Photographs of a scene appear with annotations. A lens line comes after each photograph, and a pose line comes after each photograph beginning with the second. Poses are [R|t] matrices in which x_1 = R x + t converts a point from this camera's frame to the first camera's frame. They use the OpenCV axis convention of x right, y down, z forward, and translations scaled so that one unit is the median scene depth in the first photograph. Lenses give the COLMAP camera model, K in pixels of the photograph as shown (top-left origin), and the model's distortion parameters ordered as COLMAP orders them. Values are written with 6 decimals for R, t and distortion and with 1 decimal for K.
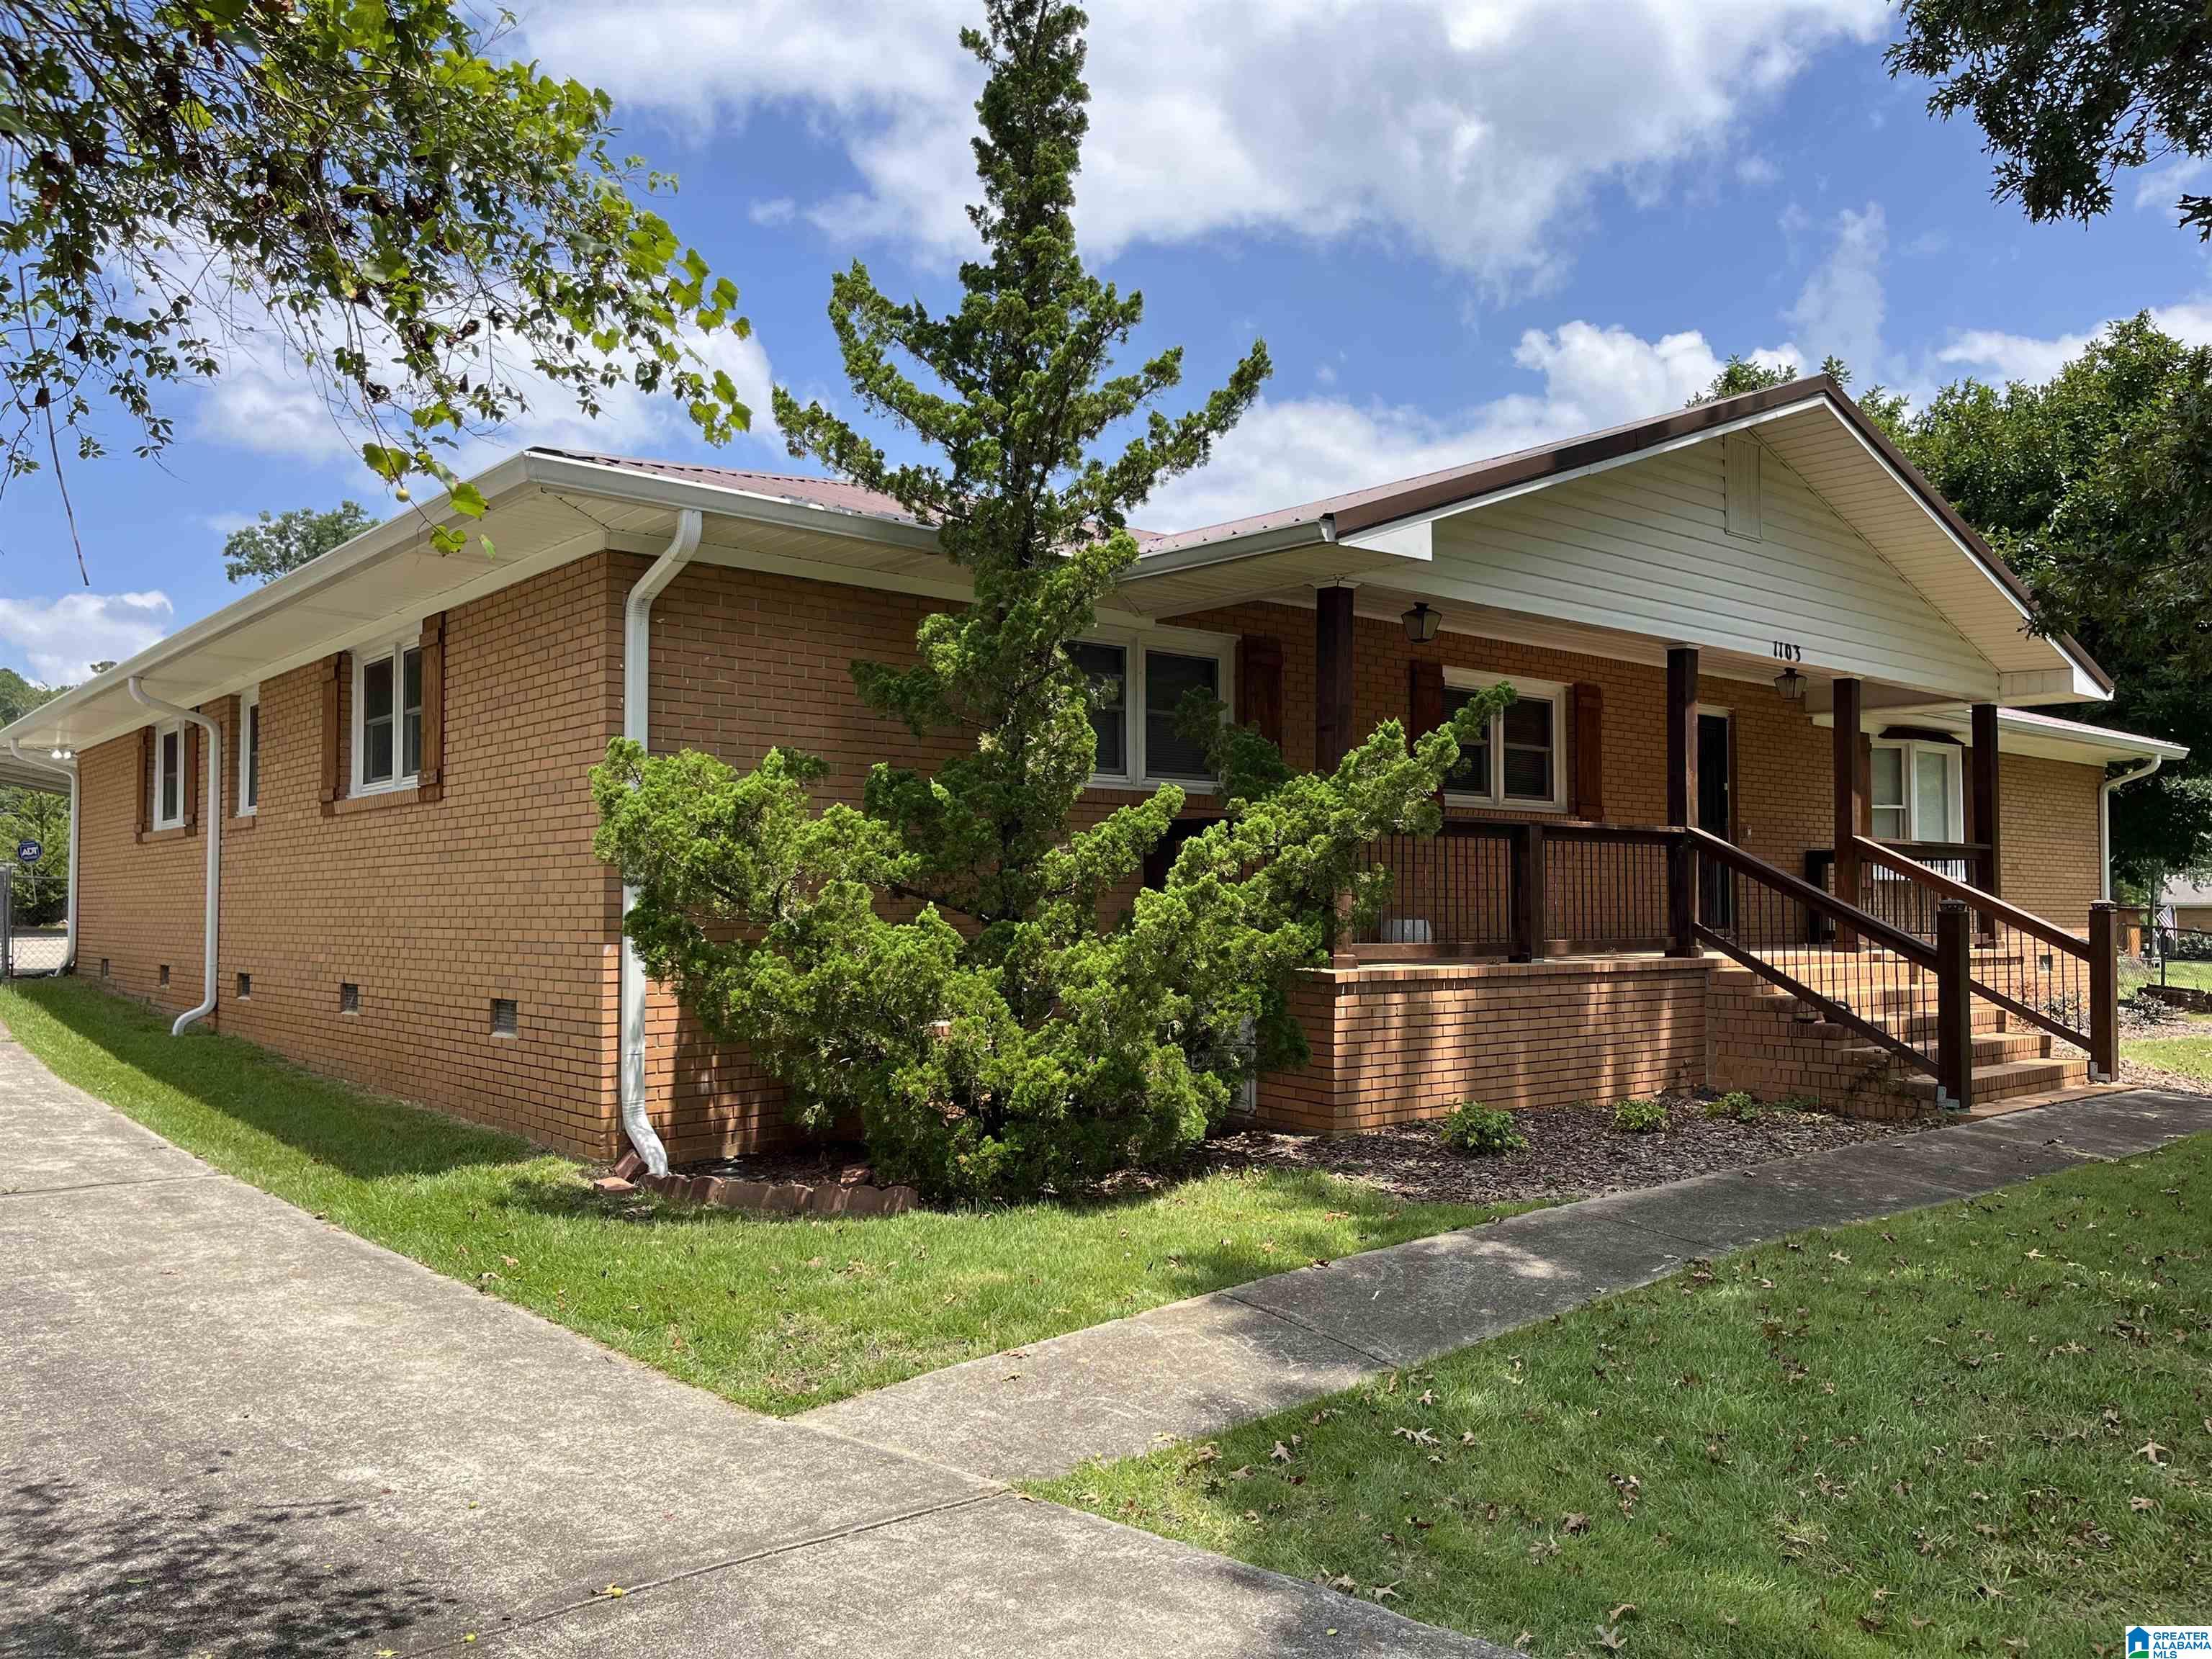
lens RADIAL K [[1662.8, 0, 1108.5], [0, 1662.8, 827.0], [0, 0, 1]] dist [0.010622, 0.001807]
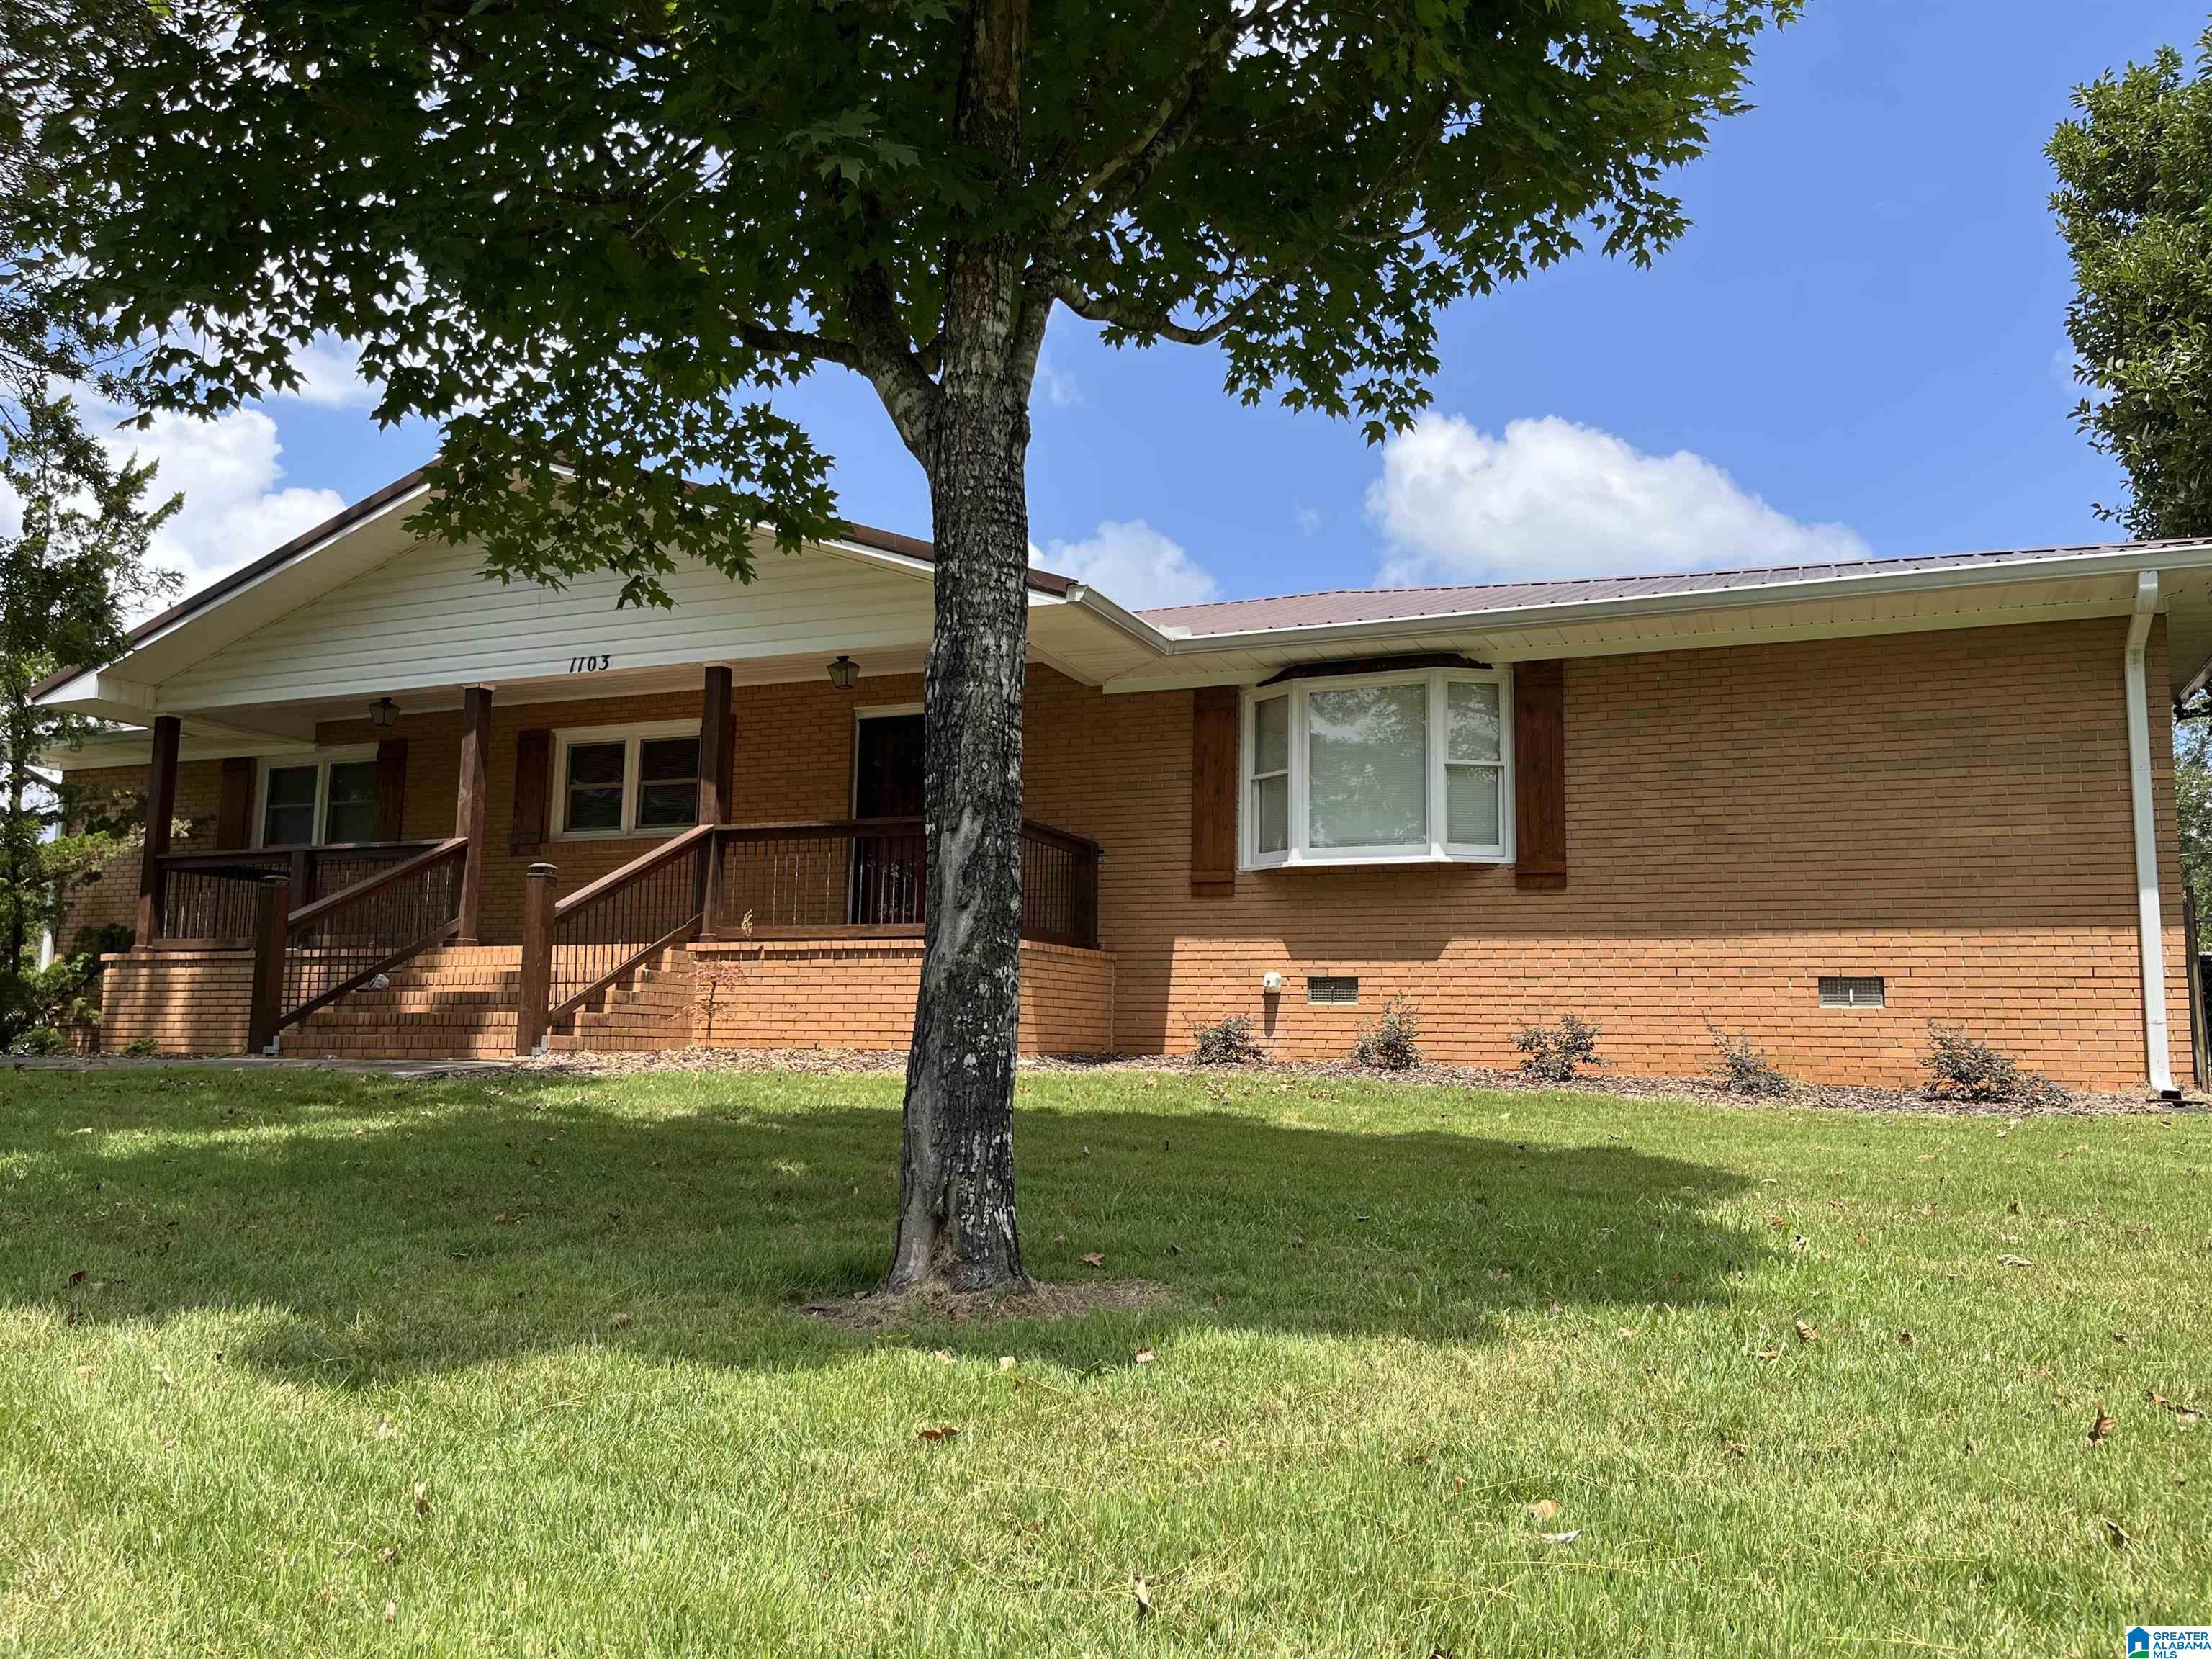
lens RADIAL K [[1662.8, 0, 1105.8], [0, 1662.8, 840.5], [0, 0, 1]] dist [0.010622, 0.001807]
pose [[0.471968, -0.128482, -0.872203, 1.890076], [0.020777, 0.990670, -0.134690, 0.201698], [0.881371, 0.045448, 0.470234, 1.011715]]
